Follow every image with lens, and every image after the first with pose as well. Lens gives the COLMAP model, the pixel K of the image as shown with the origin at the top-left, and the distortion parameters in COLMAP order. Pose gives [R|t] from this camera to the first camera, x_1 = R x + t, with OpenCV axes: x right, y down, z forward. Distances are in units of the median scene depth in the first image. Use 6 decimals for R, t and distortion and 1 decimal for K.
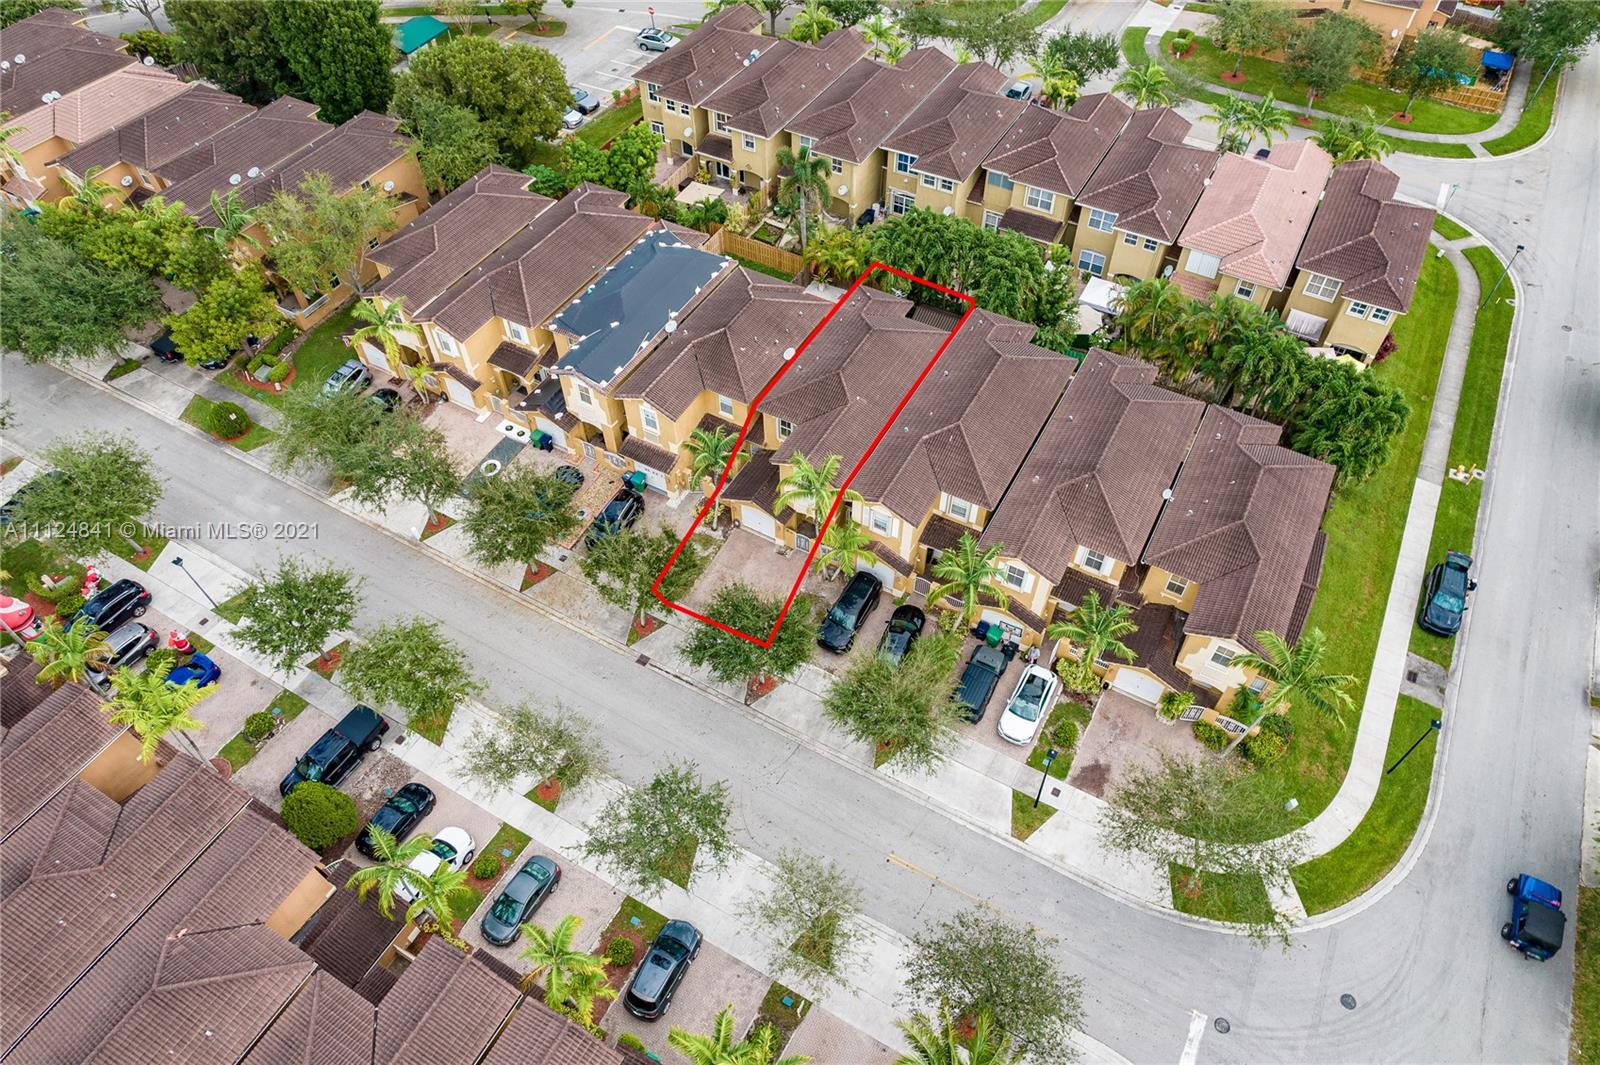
lens RADIAL K [[1024.1, 0, 801.9], [0, 1024.1, 537.6], [0, 0, 1]] dist [-0.079275, 0.072732]
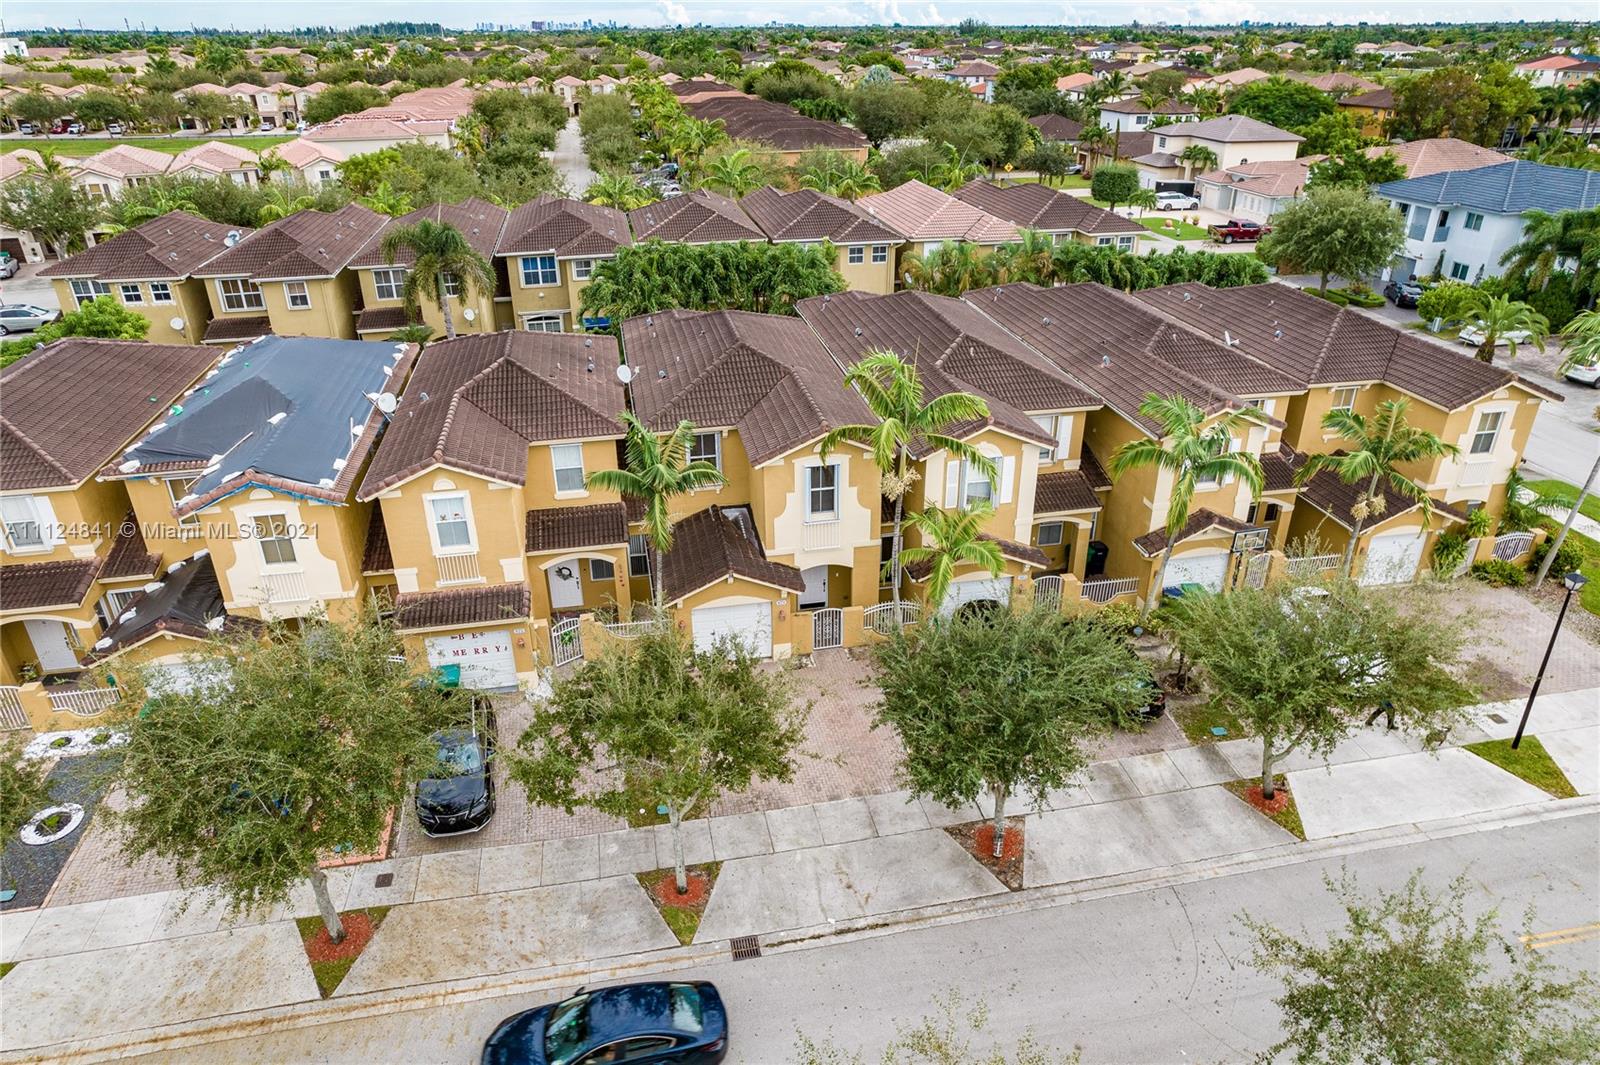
lens RADIAL K [[1024.1, 0, 801.9], [0, 1024.1, 537.6], [0, 0, 1]] dist [-0.079275, 0.072732]
pose [[0.760927, -0.293040, 0.578894, -0.259416], [0.503720, 0.829165, -0.242386, 0.075777], [-0.408970, 0.476038, 0.778544, 0.487633]]
